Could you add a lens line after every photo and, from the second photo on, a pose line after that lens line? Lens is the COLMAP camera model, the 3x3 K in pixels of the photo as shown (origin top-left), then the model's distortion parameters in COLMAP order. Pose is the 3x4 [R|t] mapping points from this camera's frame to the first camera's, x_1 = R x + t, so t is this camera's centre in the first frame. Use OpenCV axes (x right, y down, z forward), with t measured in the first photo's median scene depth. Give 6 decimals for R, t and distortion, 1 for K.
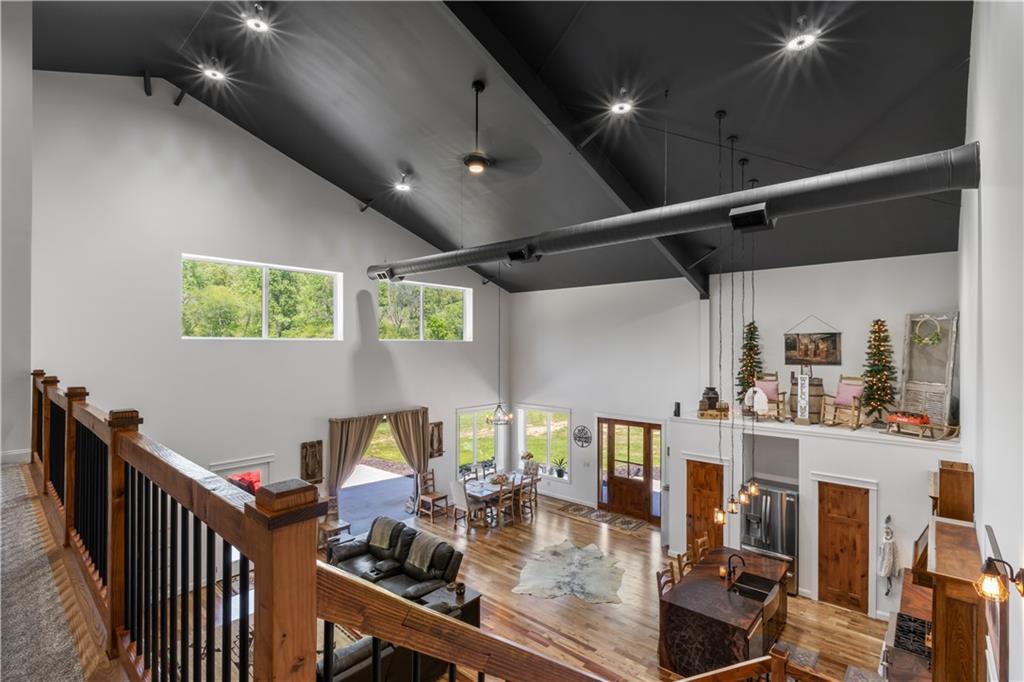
lens RADIAL K [[468.5, 0, 512.1], [0, 468.5, 348.2], [0, 0, 1]] dist [-0.009428, 0.001797]
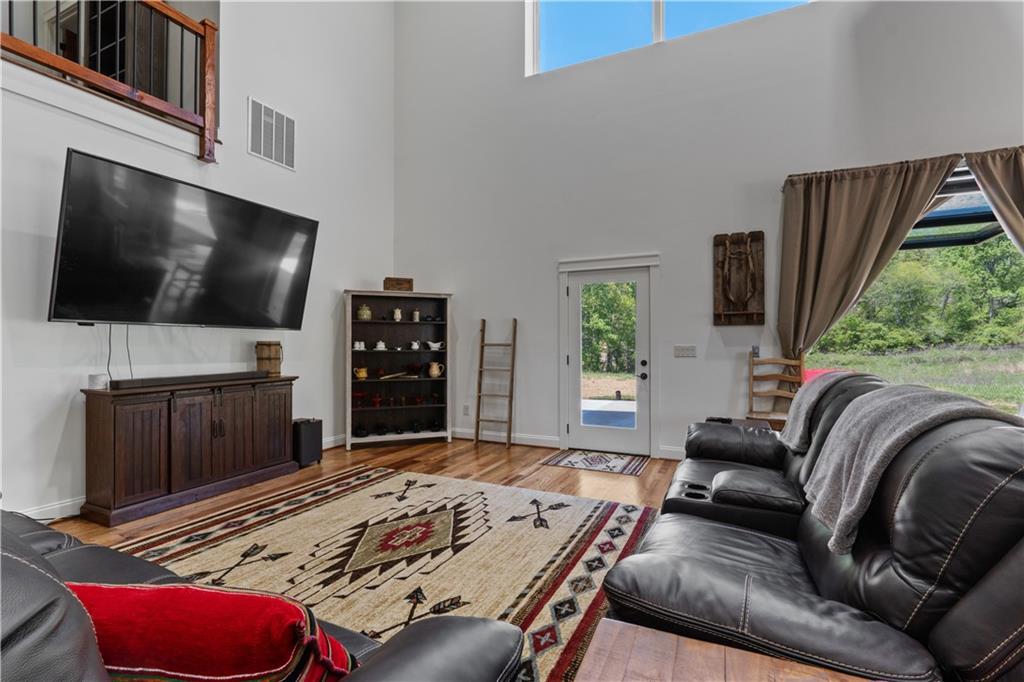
lens RADIAL K [[468.5, 0, 515.0], [0, 468.5, 343.1], [0, 0, 1]] dist [-0.009428, 0.001797]
pose [[0.292257, -0.001750, -0.956338, -0.044509], [0.004514, 0.999990, -0.000450, 0.318998], [0.956329, -0.004185, 0.292262, 0.665185]]
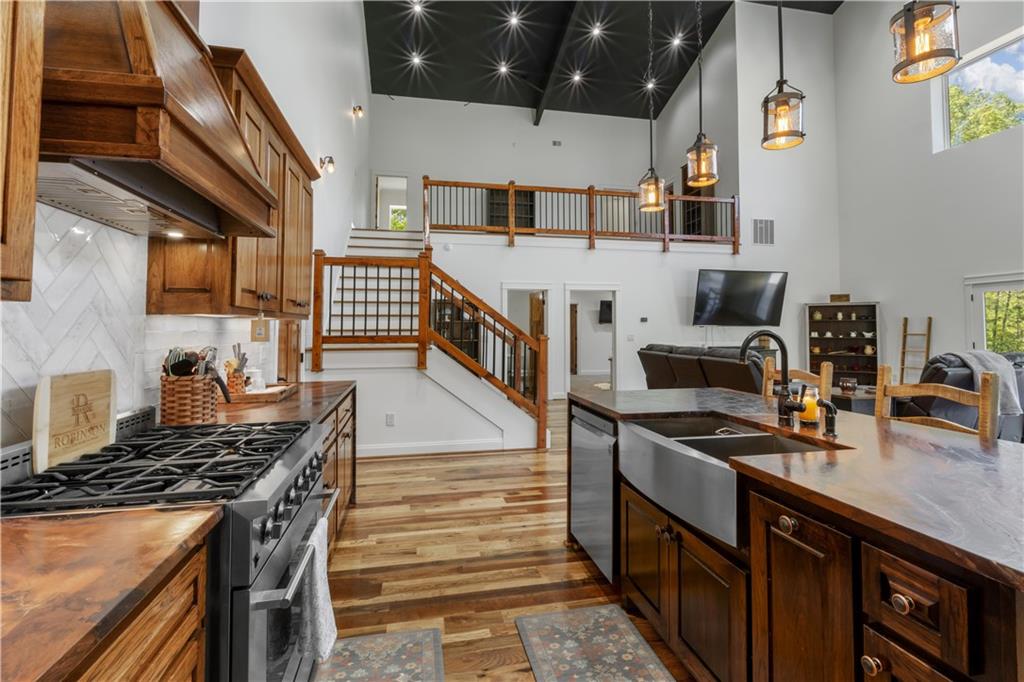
lens RADIAL K [[468.5, 0, 505.4], [0, 468.5, 315.0], [0, 0, 1]] dist [-0.009428, 0.001797]
pose [[-0.608309, -0.024204, -0.793331, 0.558800], [0.002898, 0.999461, -0.032715, 0.310451], [0.793695, -0.022200, -0.607911, 0.734571]]
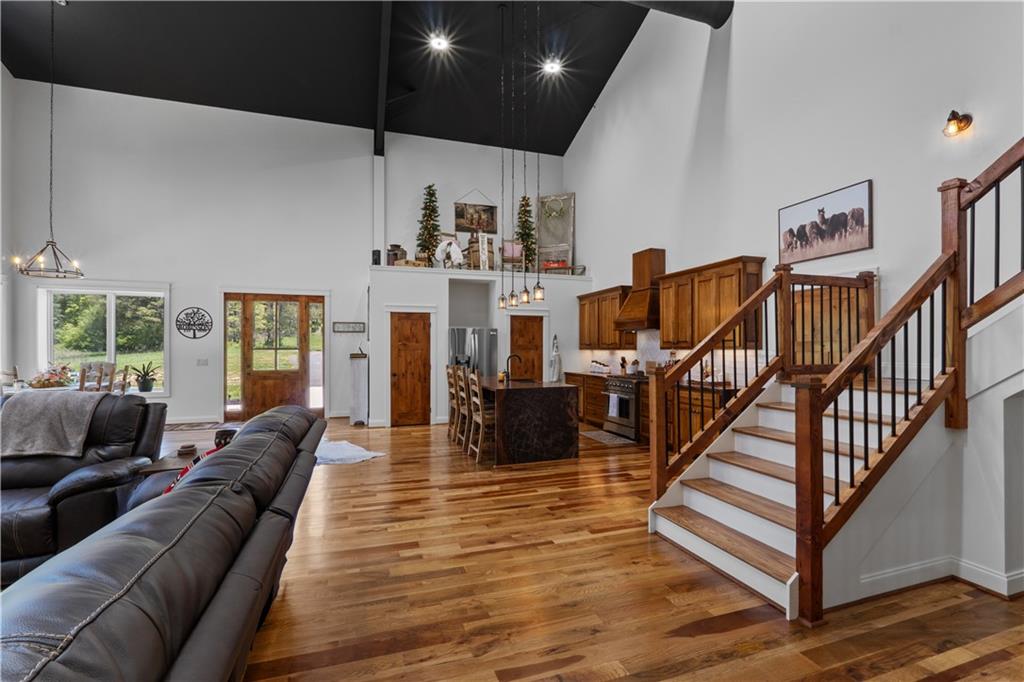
lens RADIAL K [[468.5, 0, 509.9], [0, 468.5, 348.4], [0, 0, 1]] dist [-0.009428, 0.001797]
pose [[0.498445, -0.000921, 0.866921, -0.283994], [-0.003561, 0.999989, 0.003109, 0.299663], [-0.866914, -0.004636, 0.498436, 0.353155]]
